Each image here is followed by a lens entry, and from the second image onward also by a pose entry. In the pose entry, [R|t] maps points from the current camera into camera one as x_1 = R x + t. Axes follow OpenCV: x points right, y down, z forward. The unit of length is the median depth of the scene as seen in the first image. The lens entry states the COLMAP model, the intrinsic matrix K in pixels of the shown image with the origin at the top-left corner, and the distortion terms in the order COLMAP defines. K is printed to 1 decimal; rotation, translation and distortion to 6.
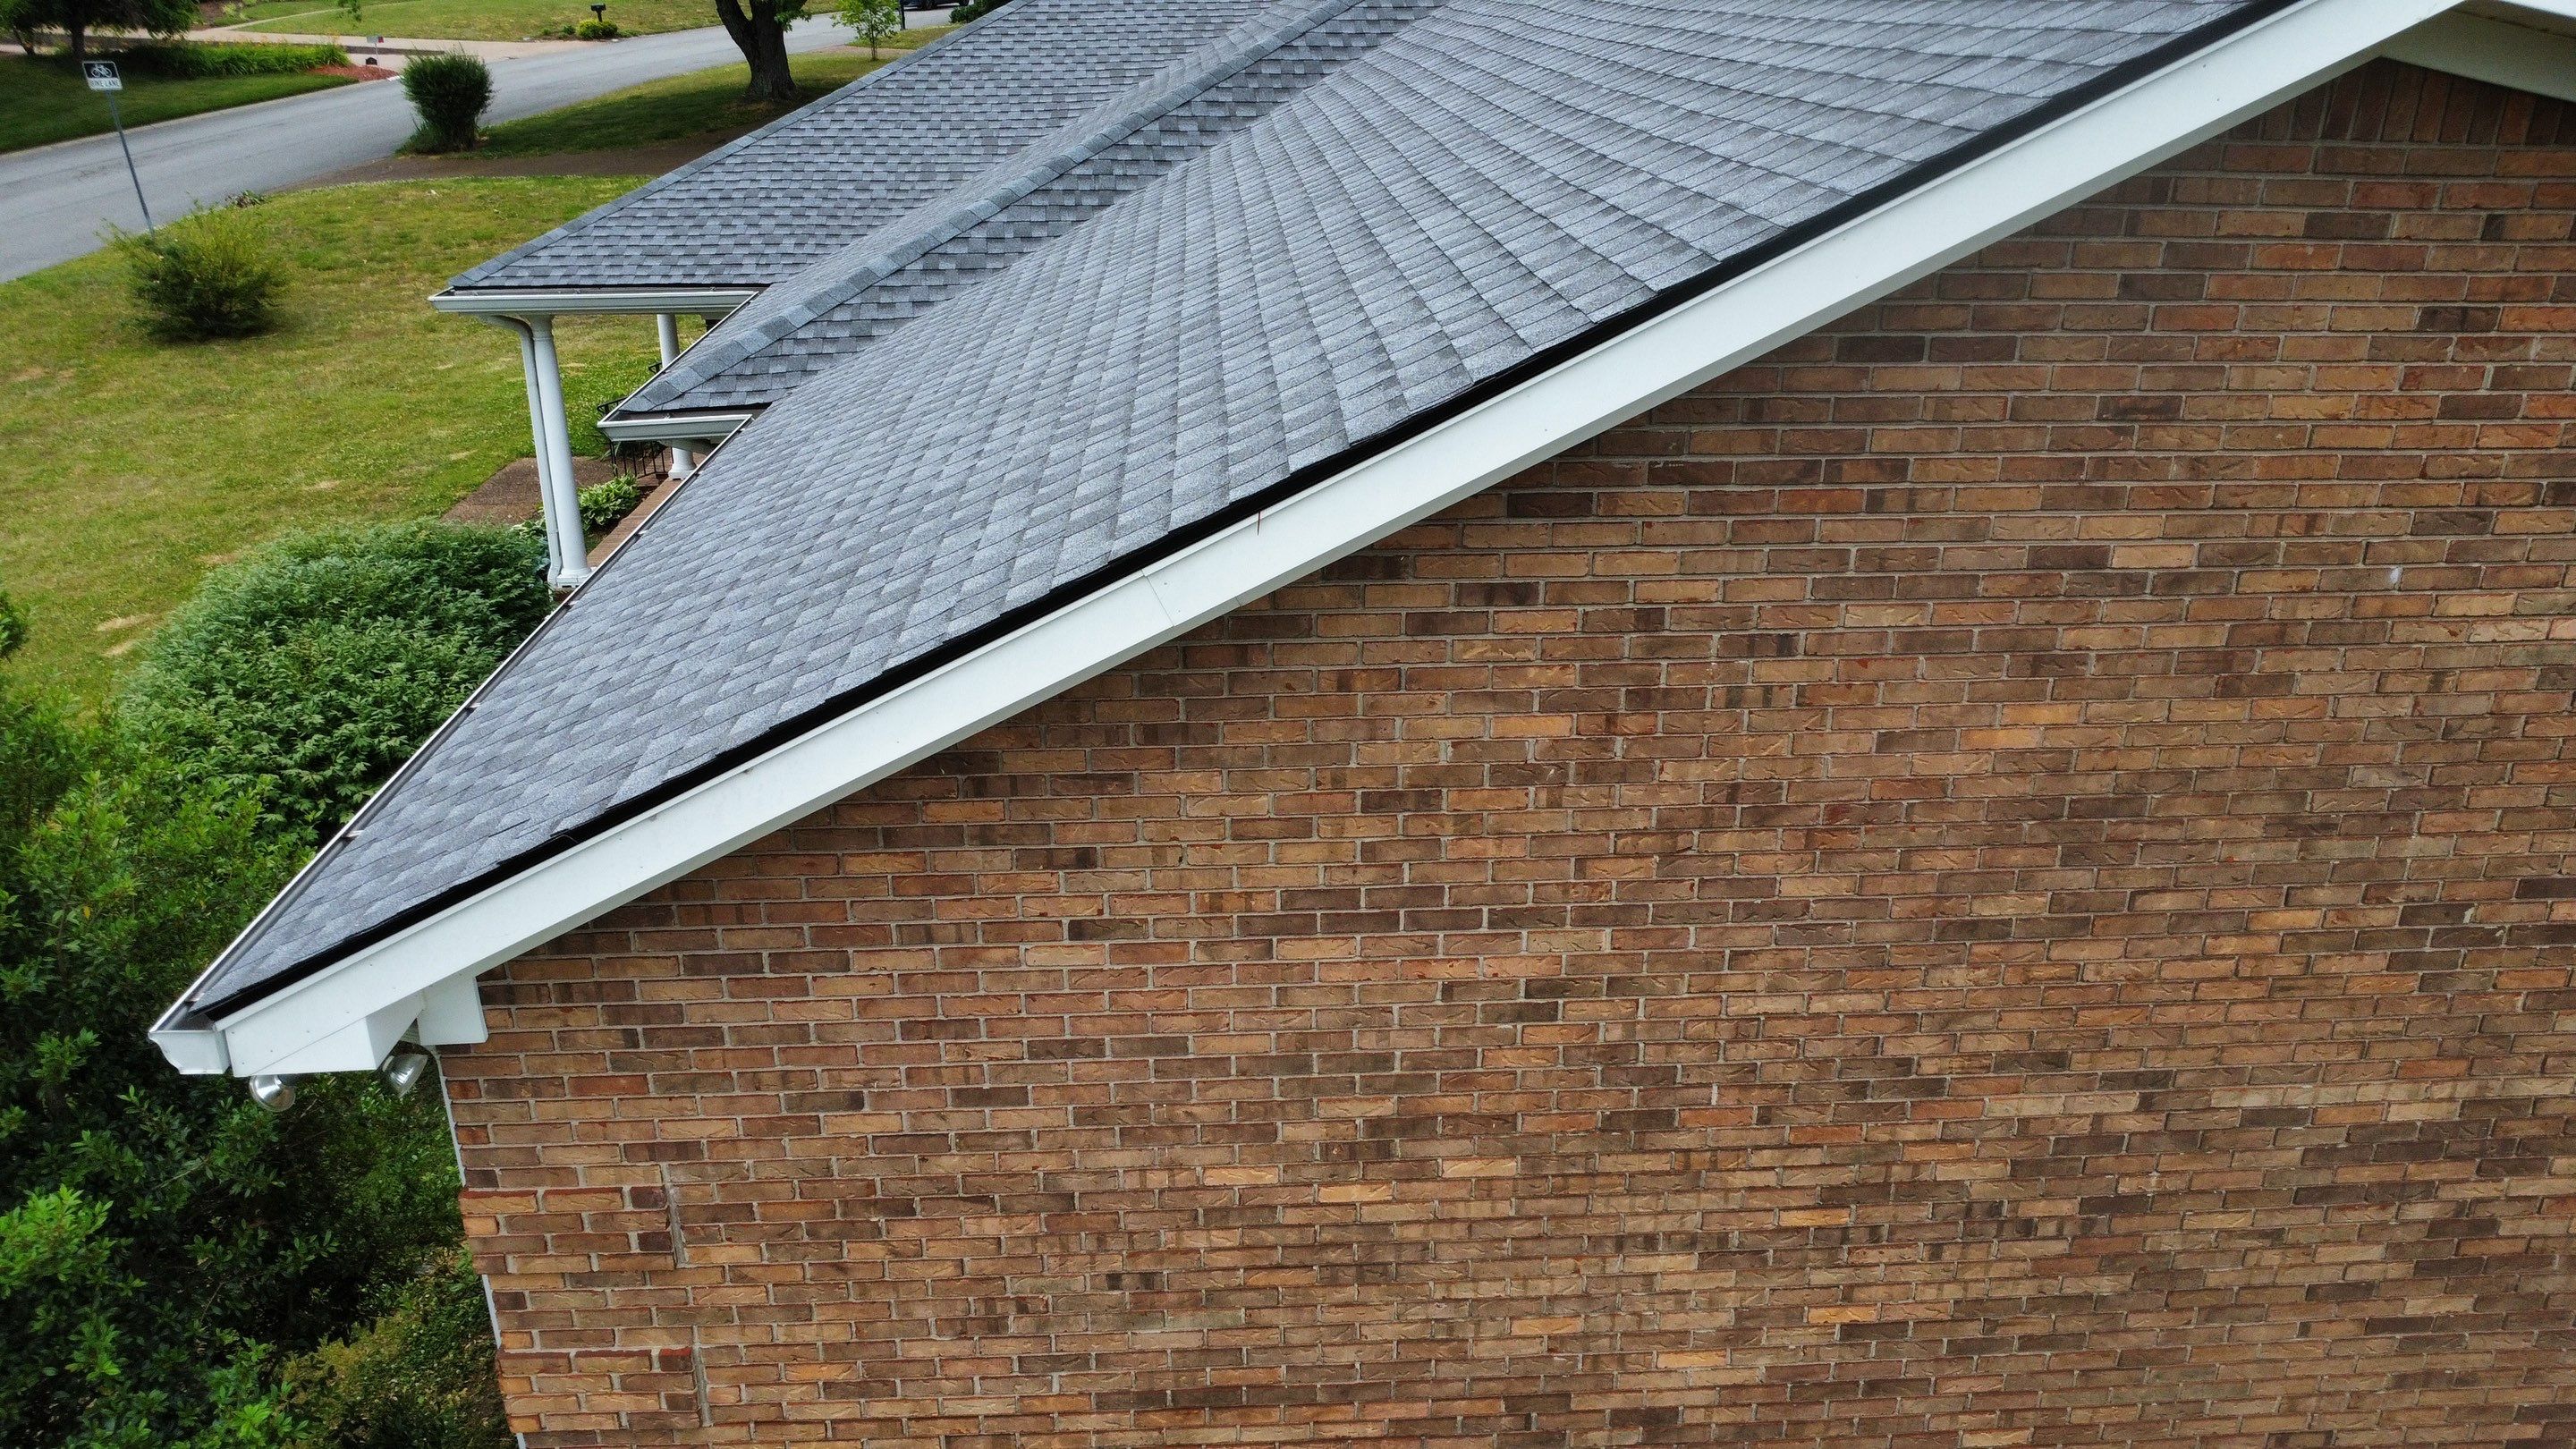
lens RADIAL K [[1875.6, 0, 1296.0], [0, 1875.6, 715.1], [0, 0, 1]] dist [-0.020504, -0.023662]
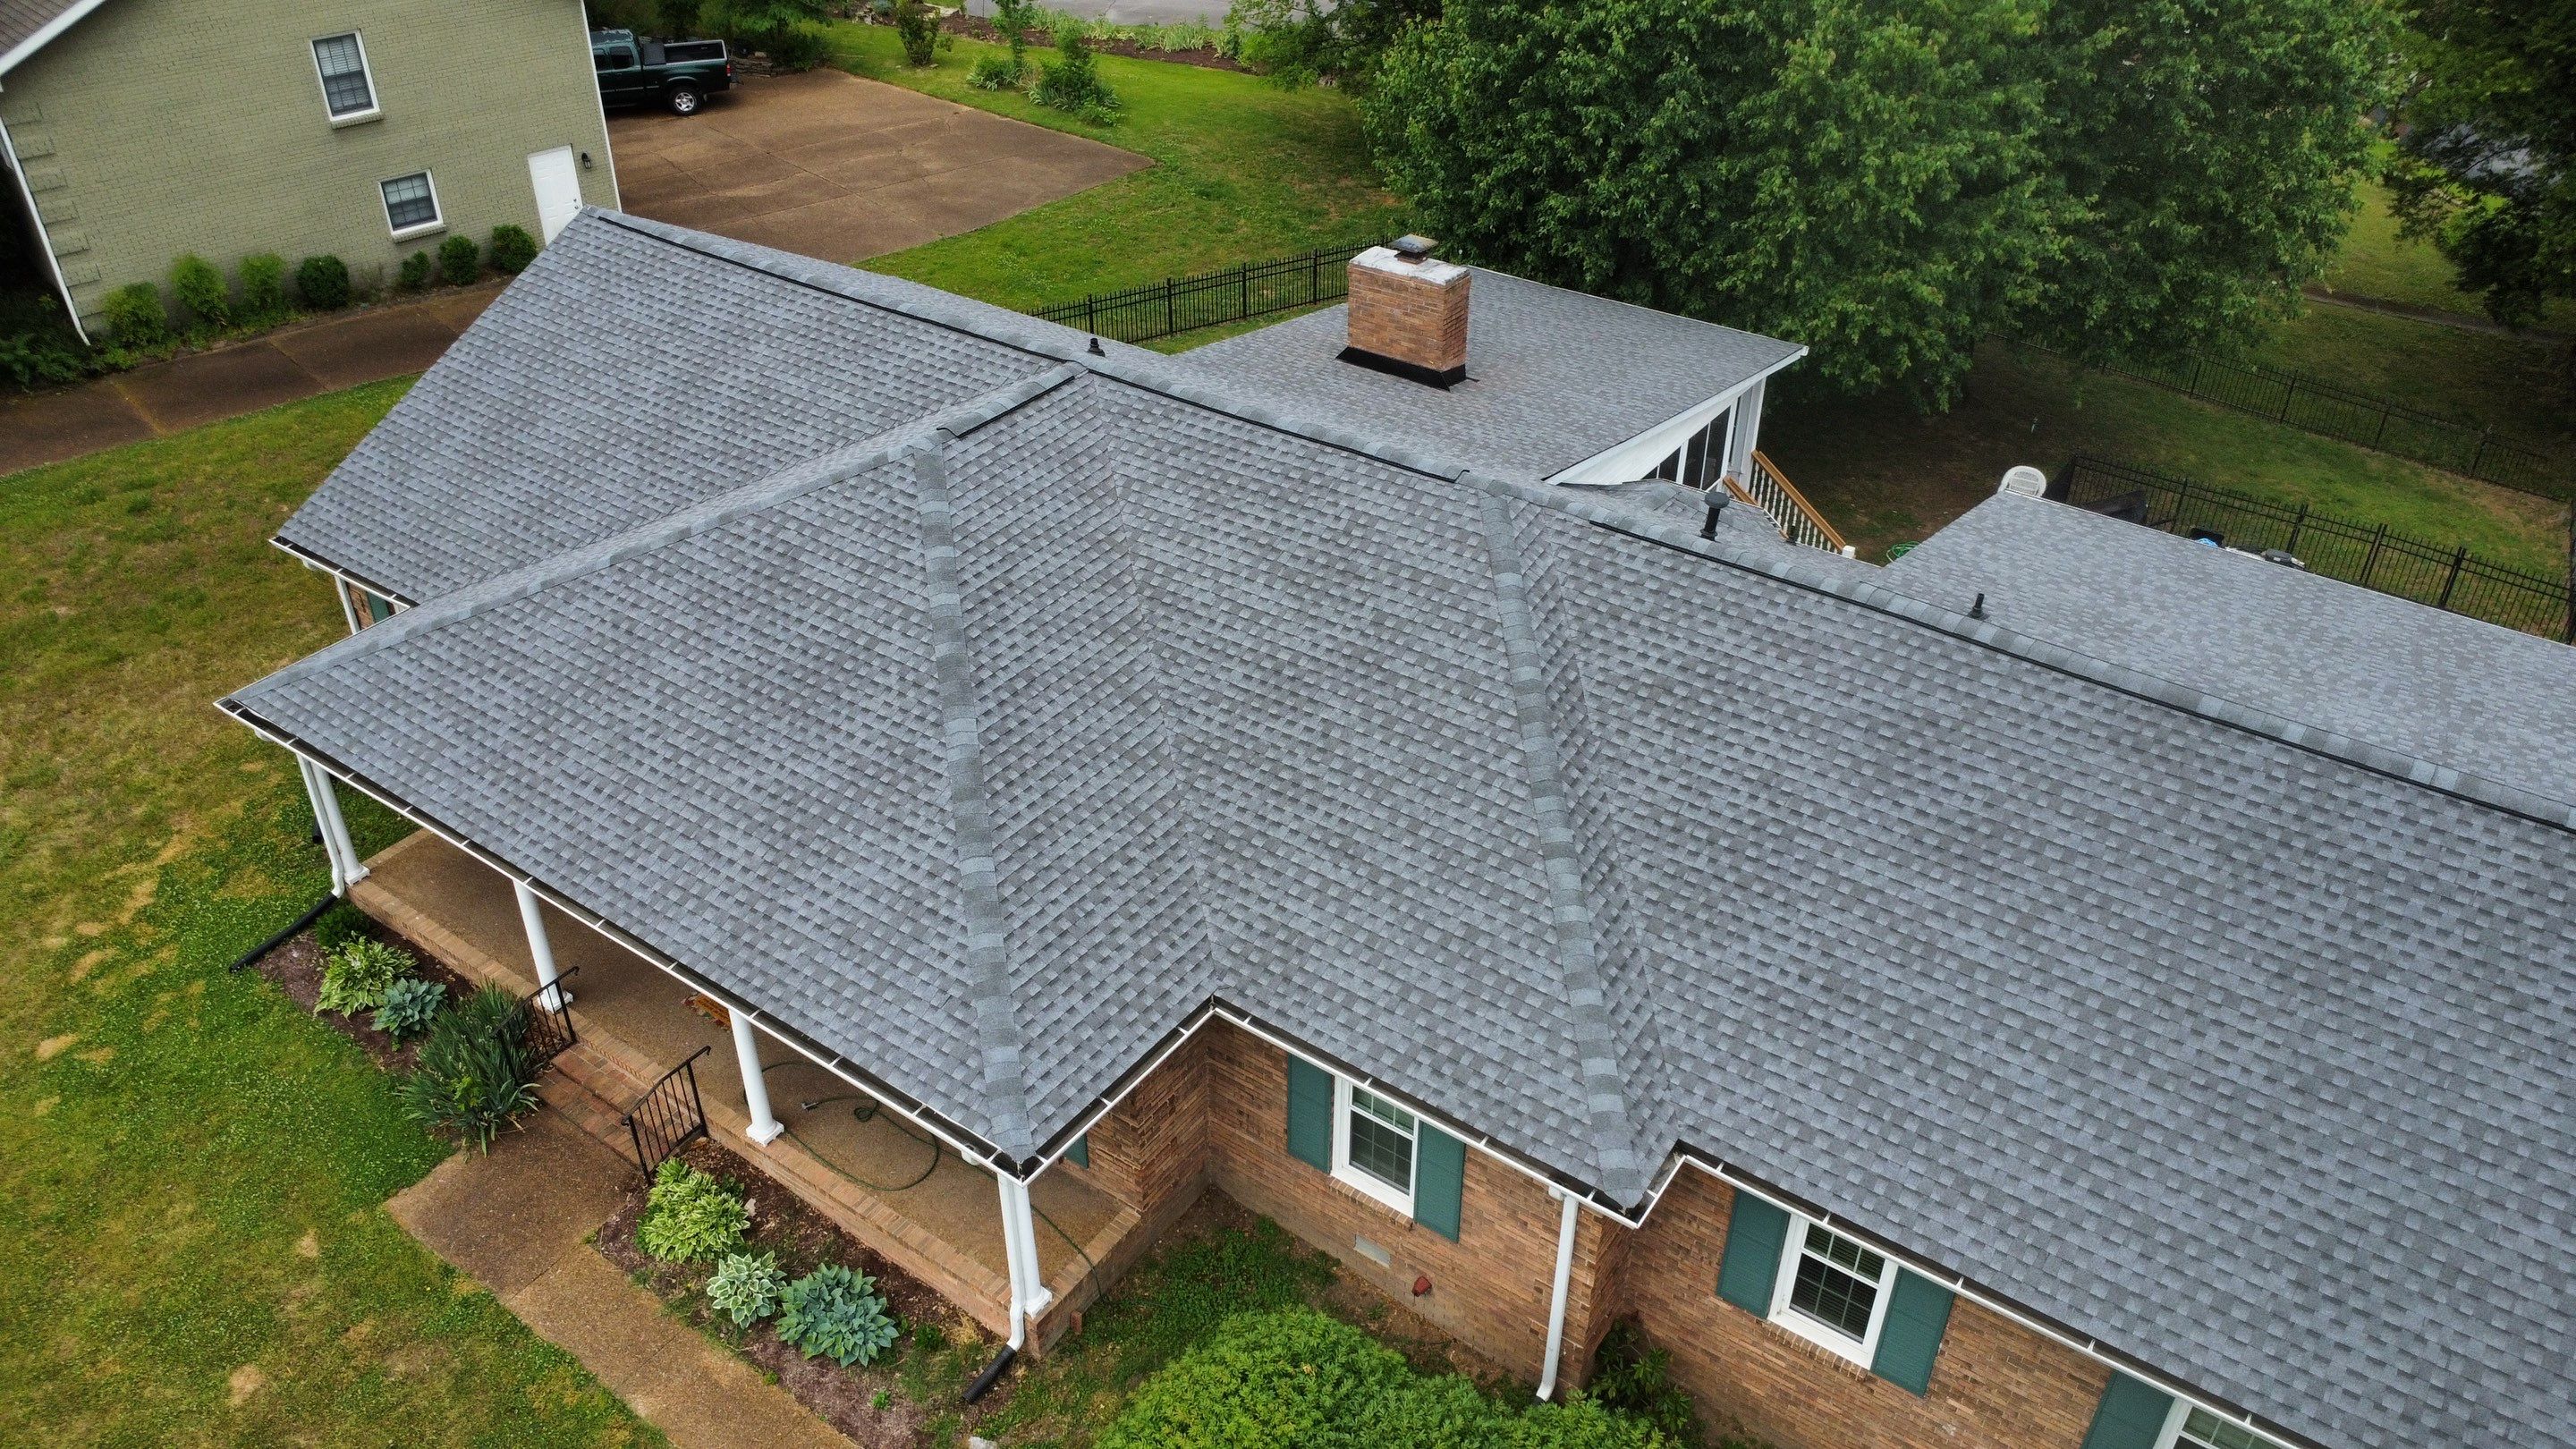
lens RADIAL K [[1875.6, 0, 1296.0], [0, 1875.6, 715.1], [0, 0, 1]] dist [-0.020504, -0.023662]
pose [[0.615728, -0.438132, 0.654919, -1.080802], [0.289818, 0.898821, 0.328825, -0.872920], [-0.732724, -0.012659, 0.680408, 0.204448]]
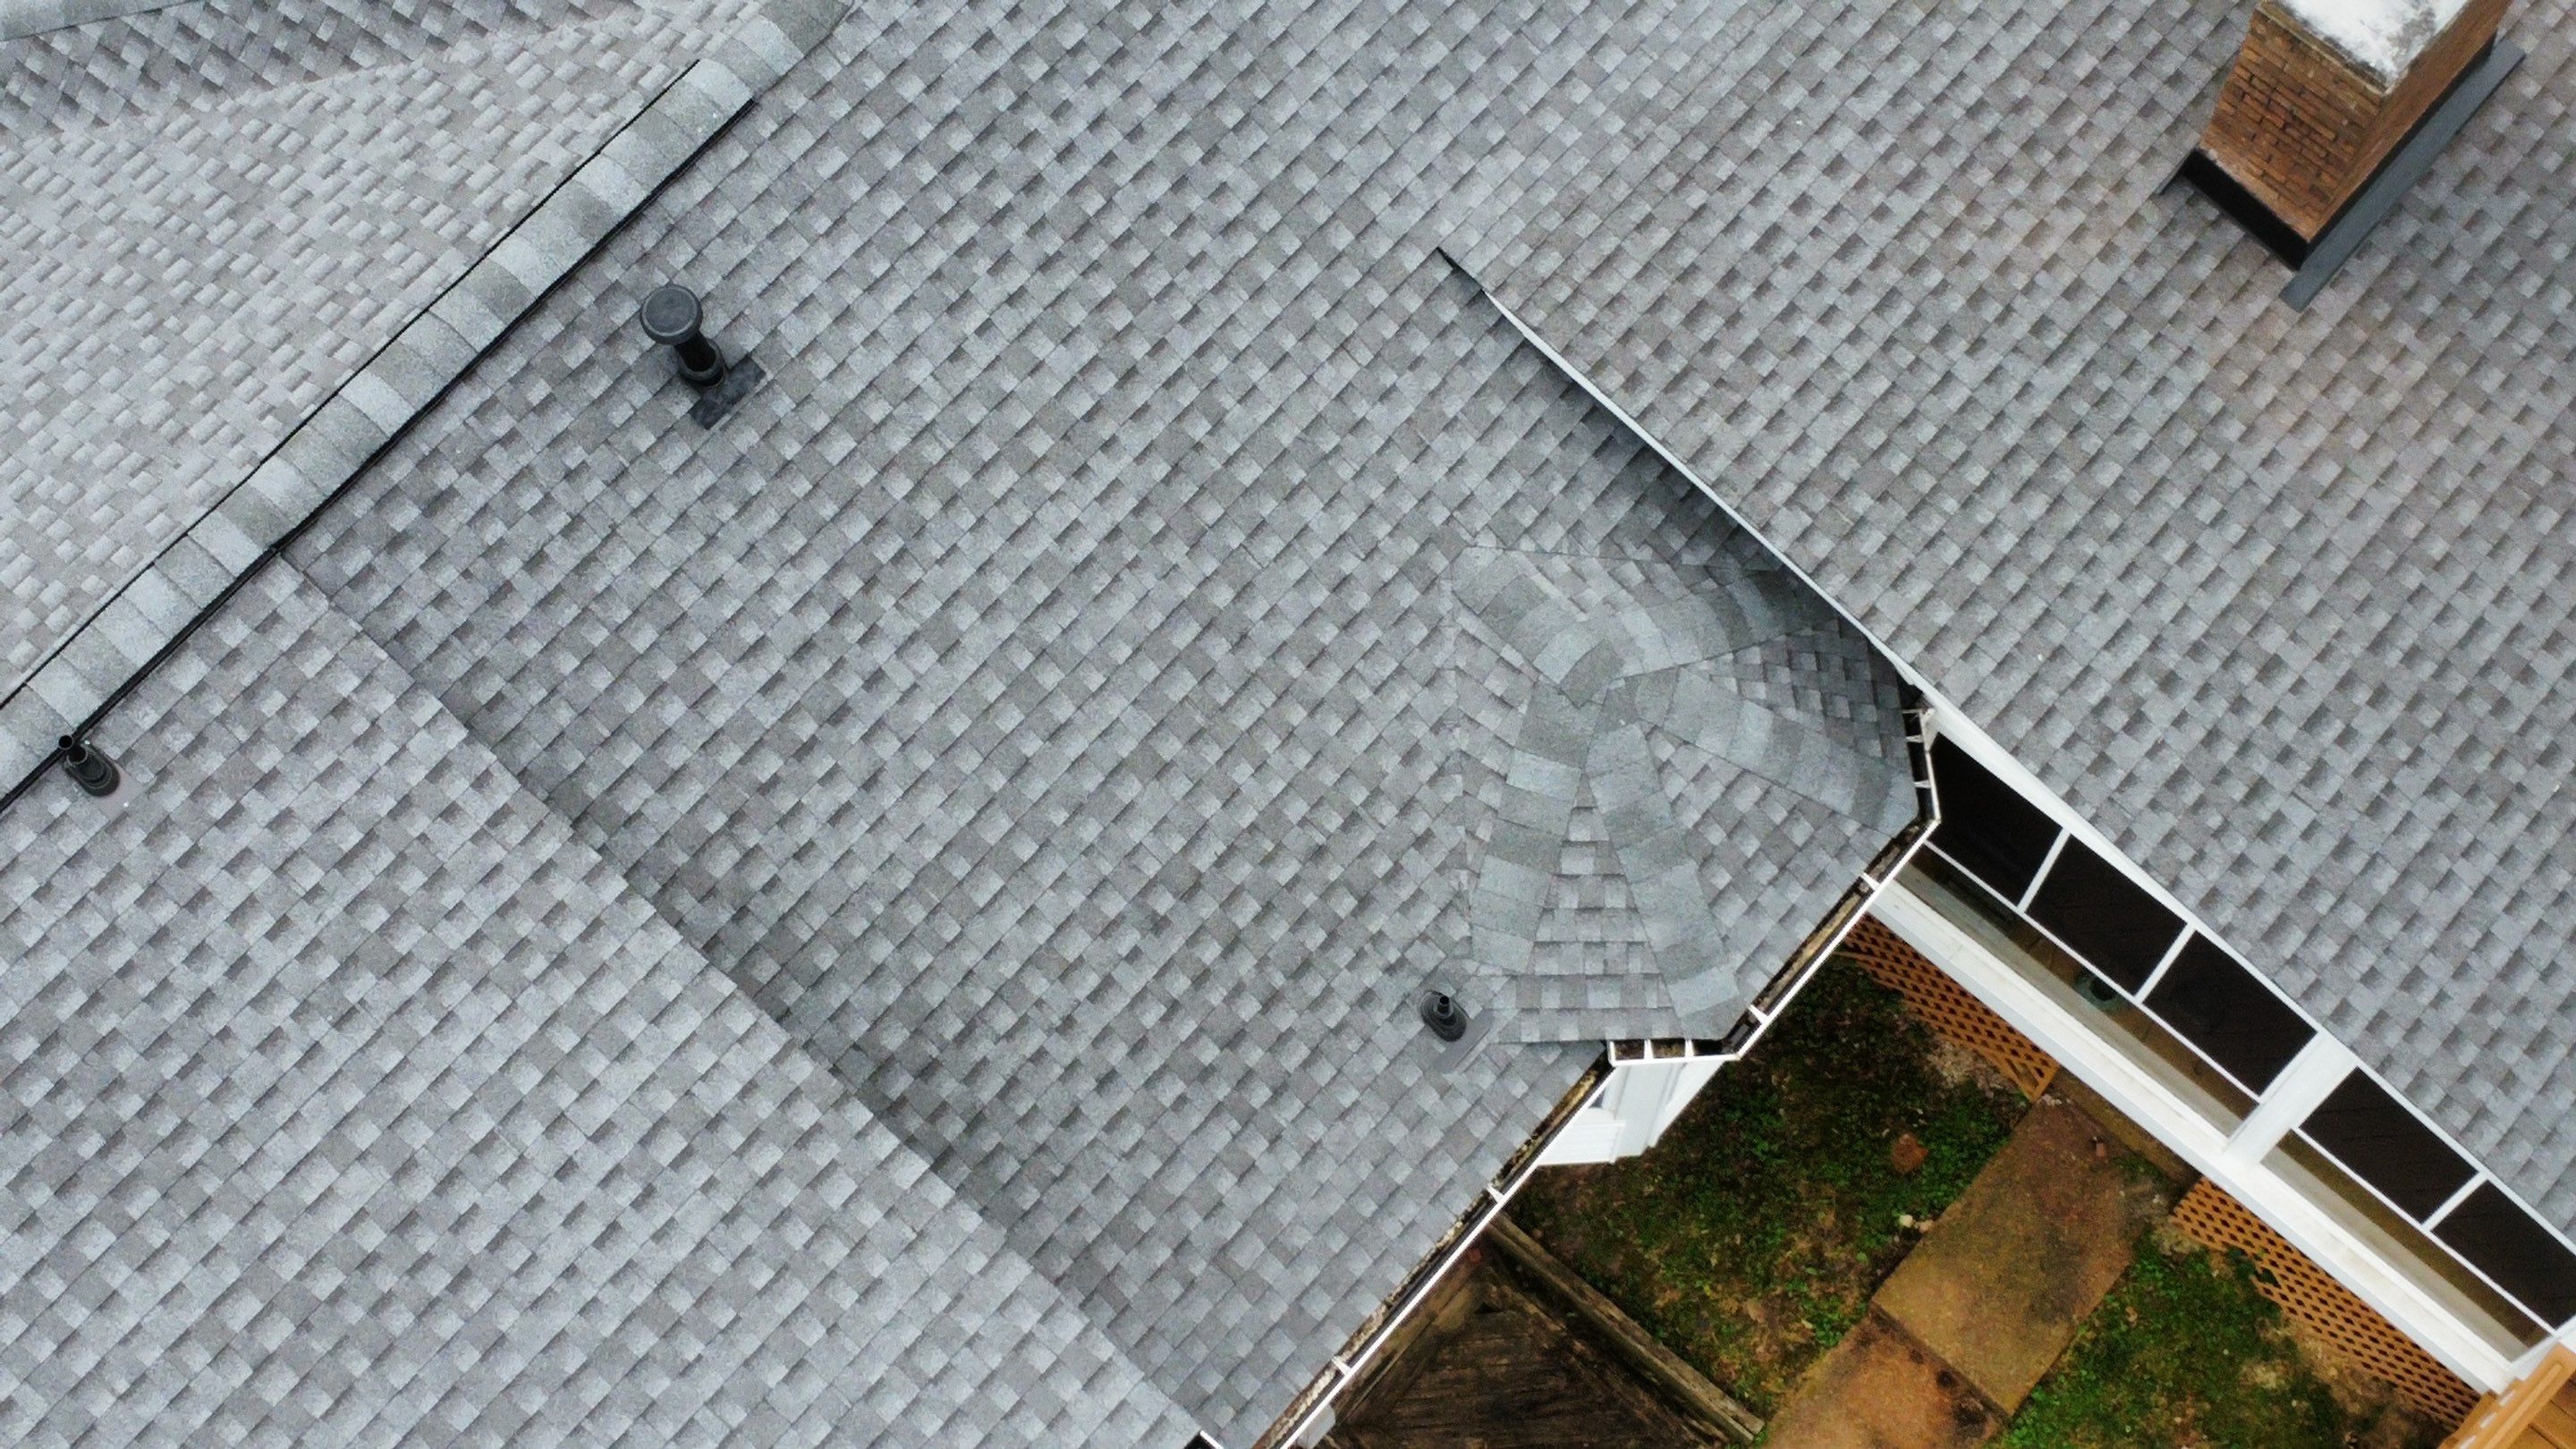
lens RADIAL K [[3758.8, 0, 1313.3], [0, 3758.8, 705.7], [0, 0, 1]] dist [-0.035238, 0.063660]
pose [[0.718422, 0.646852, -0.255836, 0.755799], [-0.268928, 0.597471, 0.755450, -1.323116], [0.641520, -0.473930, 0.603193, 0.340081]]
